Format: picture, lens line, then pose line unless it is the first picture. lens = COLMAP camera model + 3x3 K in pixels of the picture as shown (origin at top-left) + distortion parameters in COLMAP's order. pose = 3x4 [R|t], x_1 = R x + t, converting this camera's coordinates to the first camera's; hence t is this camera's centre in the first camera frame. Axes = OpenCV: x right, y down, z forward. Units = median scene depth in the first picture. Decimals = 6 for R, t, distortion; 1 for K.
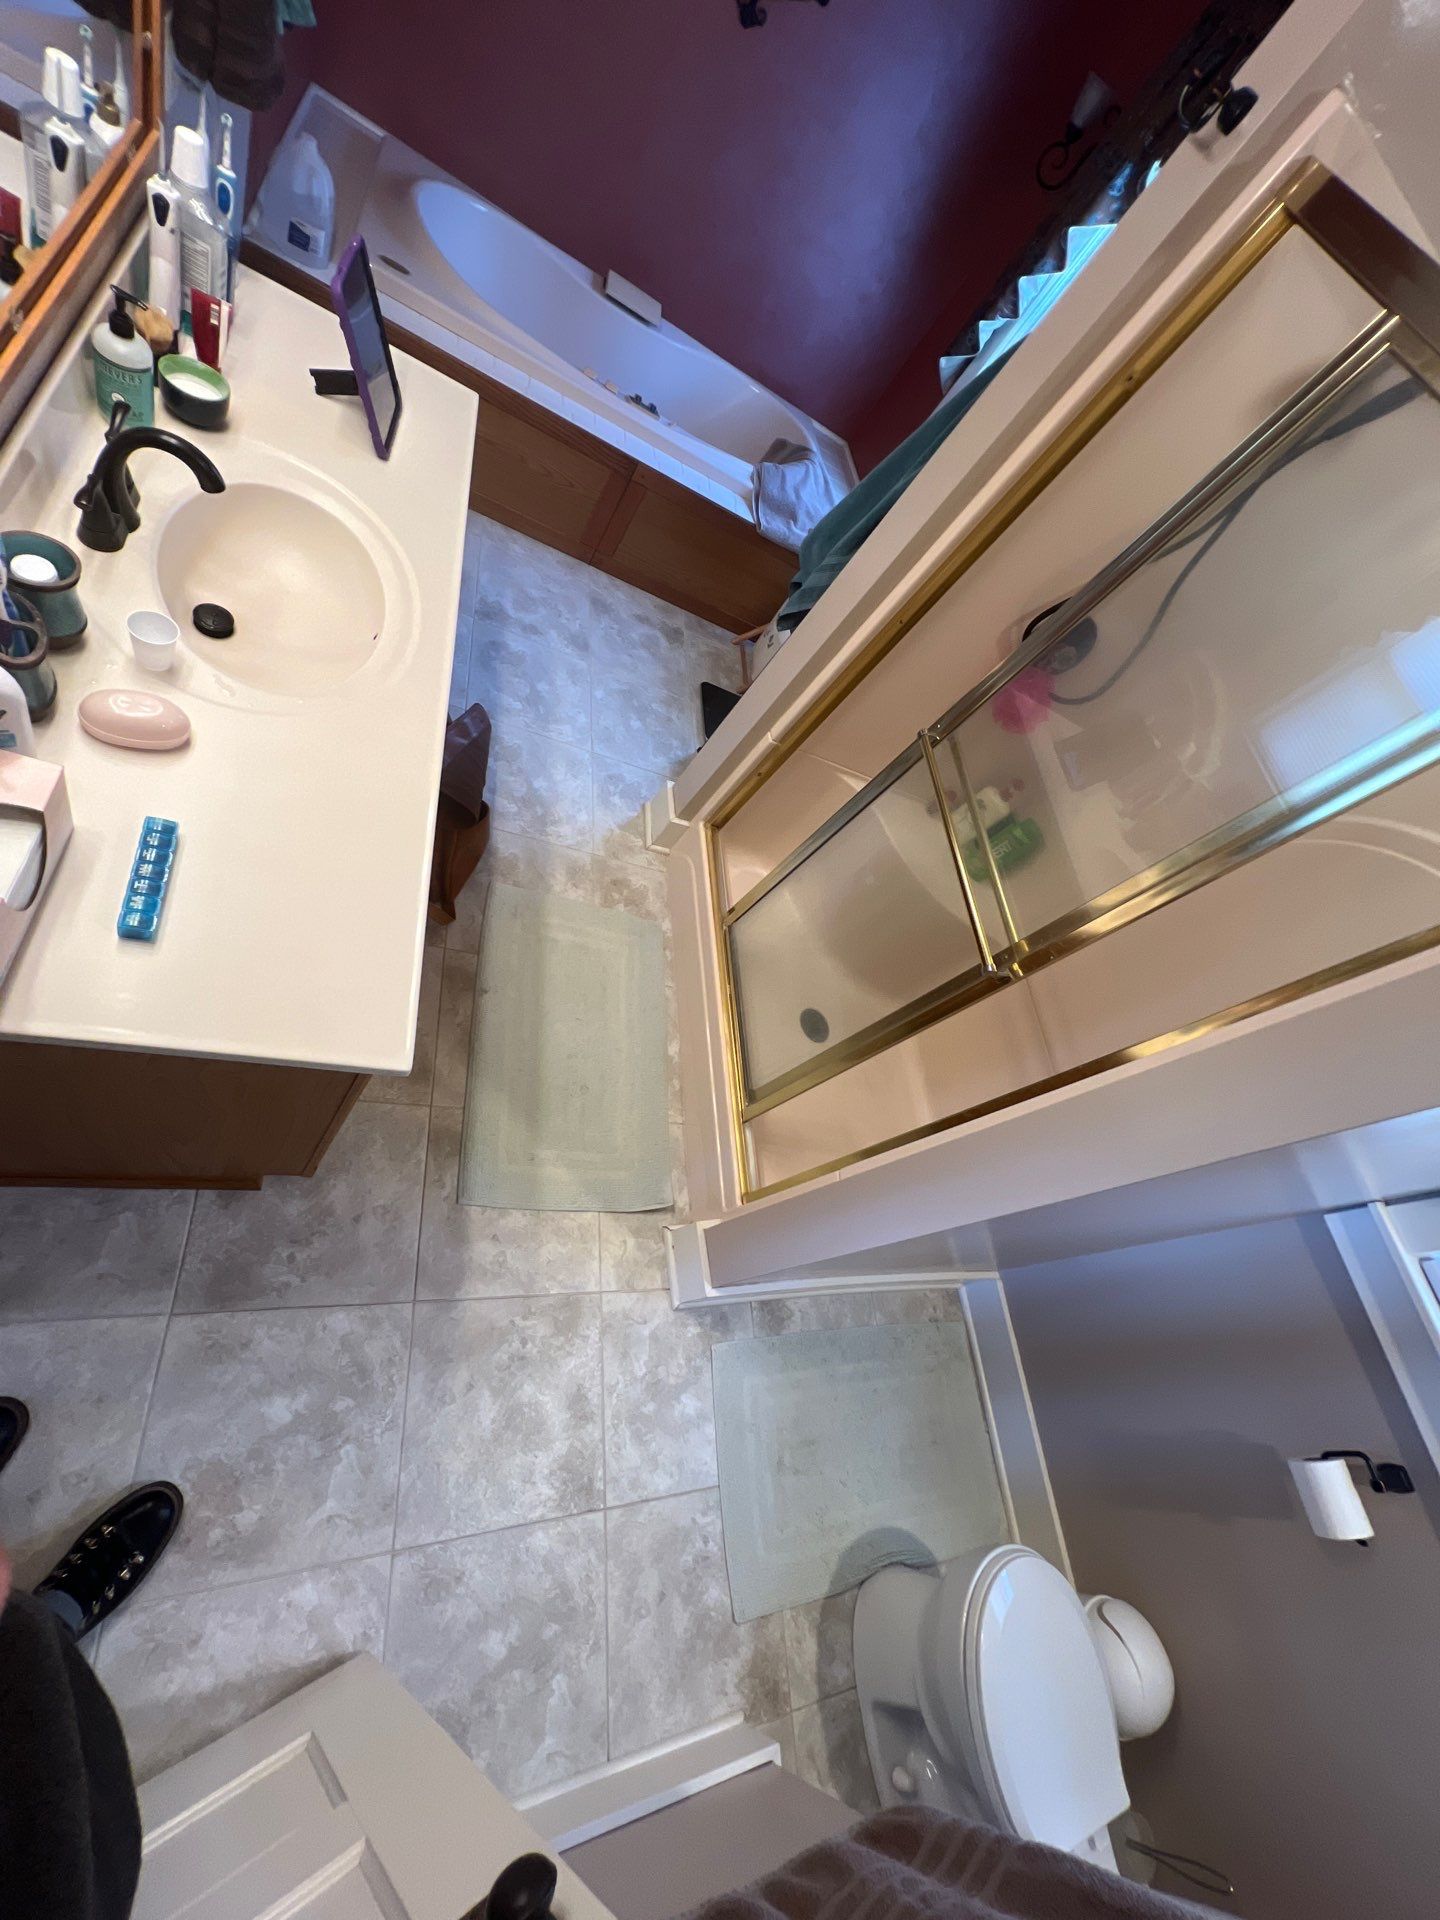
lens RADIAL K [[762.6, 0, 721.0], [0, 762.6, 948.2], [0, 0, 1]] dist [0.000017, 0.000064]
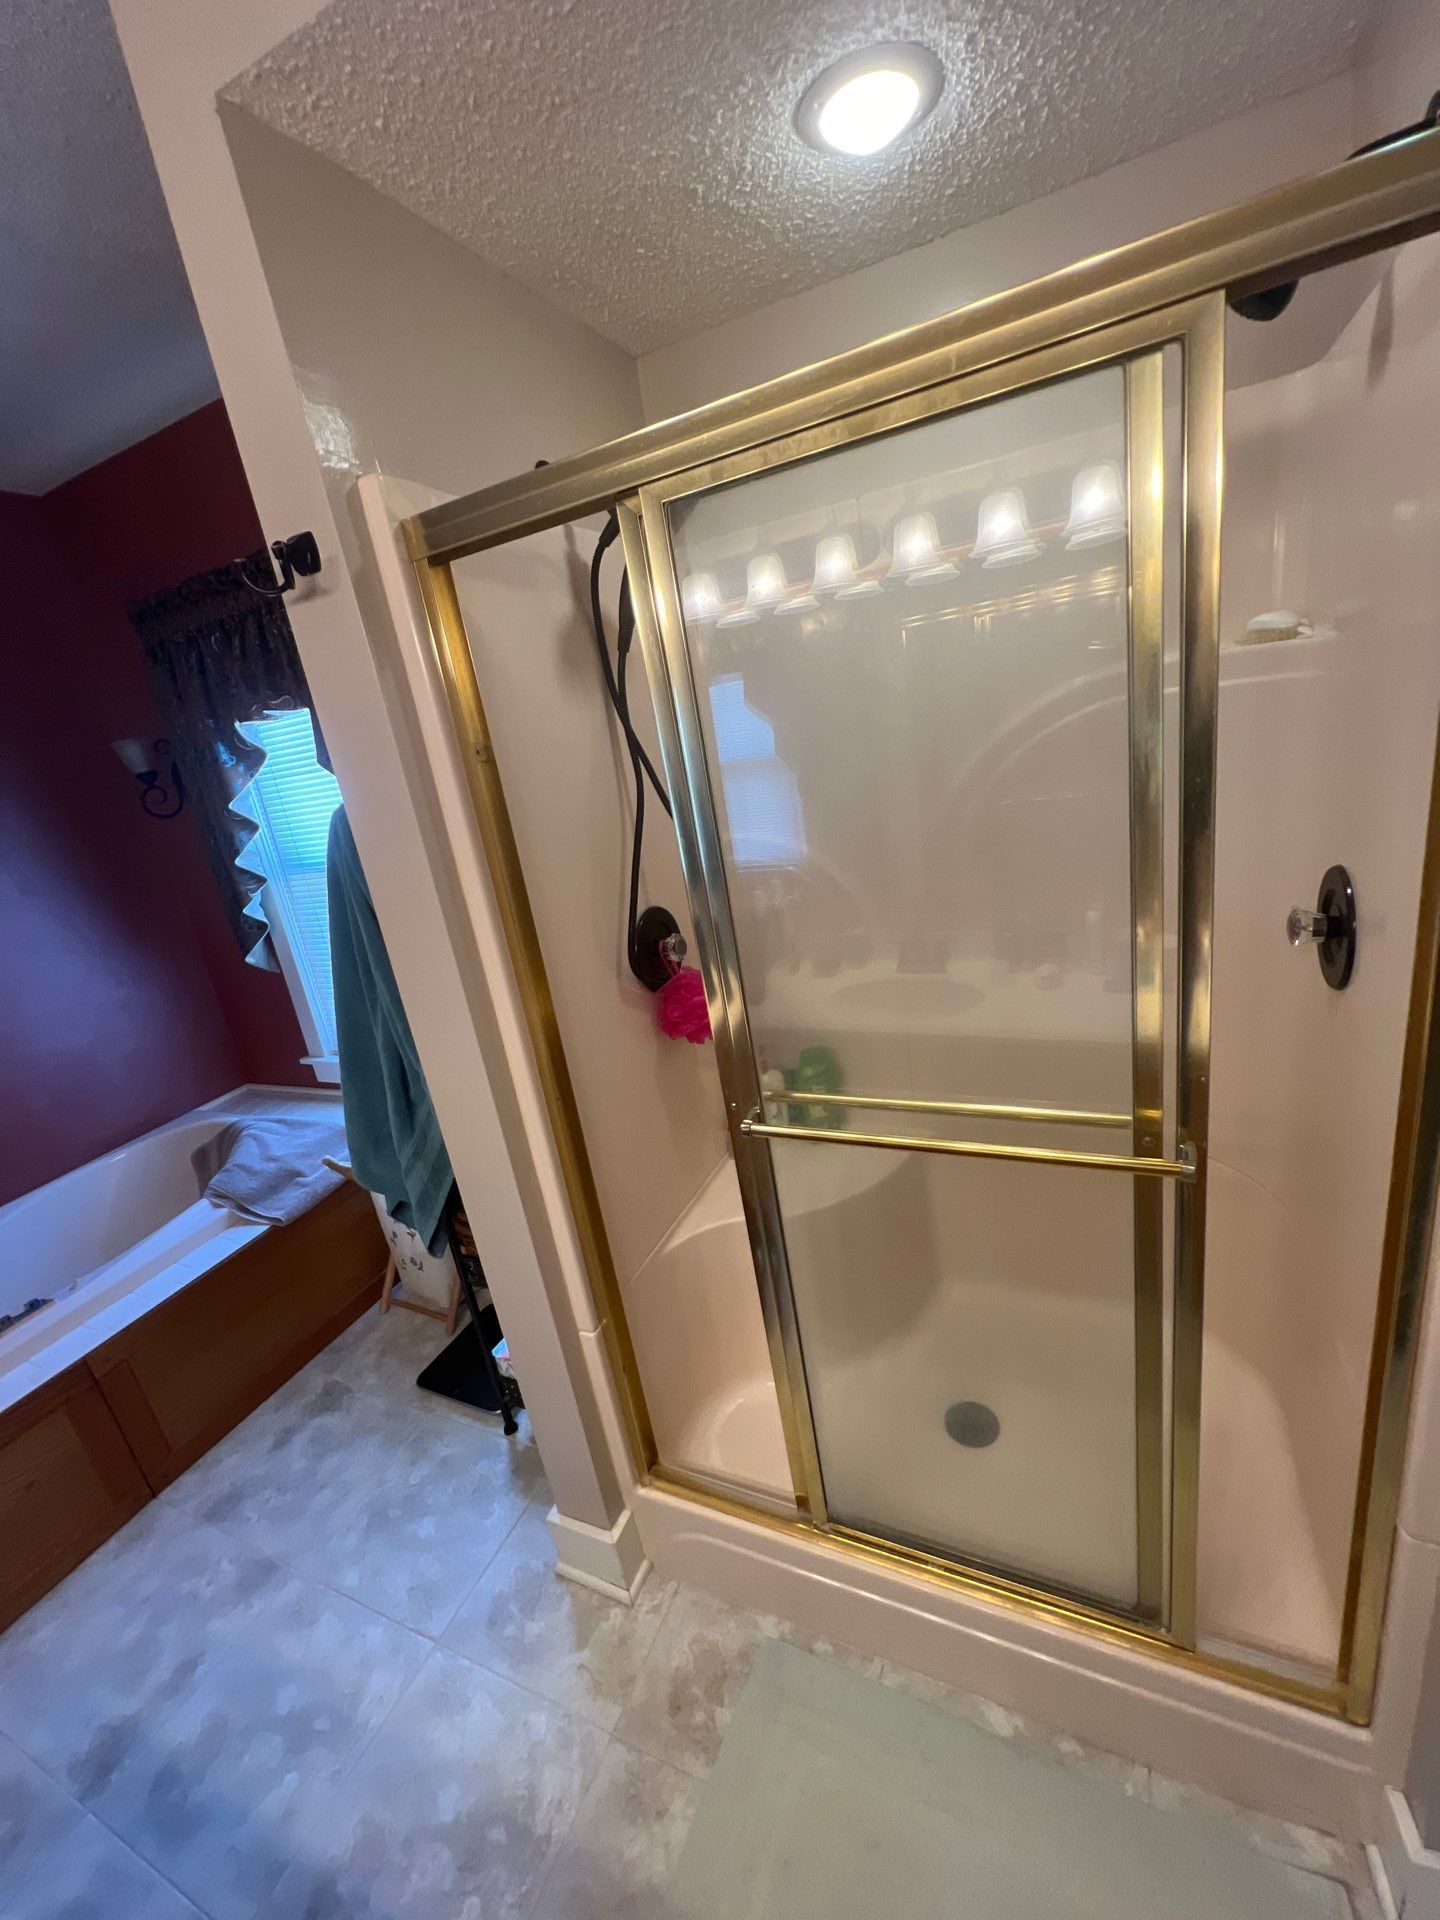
lens RADIAL K [[775.5, 0, 723.9], [0, 775.5, 954.2], [0, 0, 1]] dist [-0.001648, 0.000342]
pose [[0.348278, -0.774426, 0.528172, 0.003564], [0.932503, 0.343695, -0.110956, -0.162310], [-0.095603, 0.531166, 0.841857, 0.187377]]
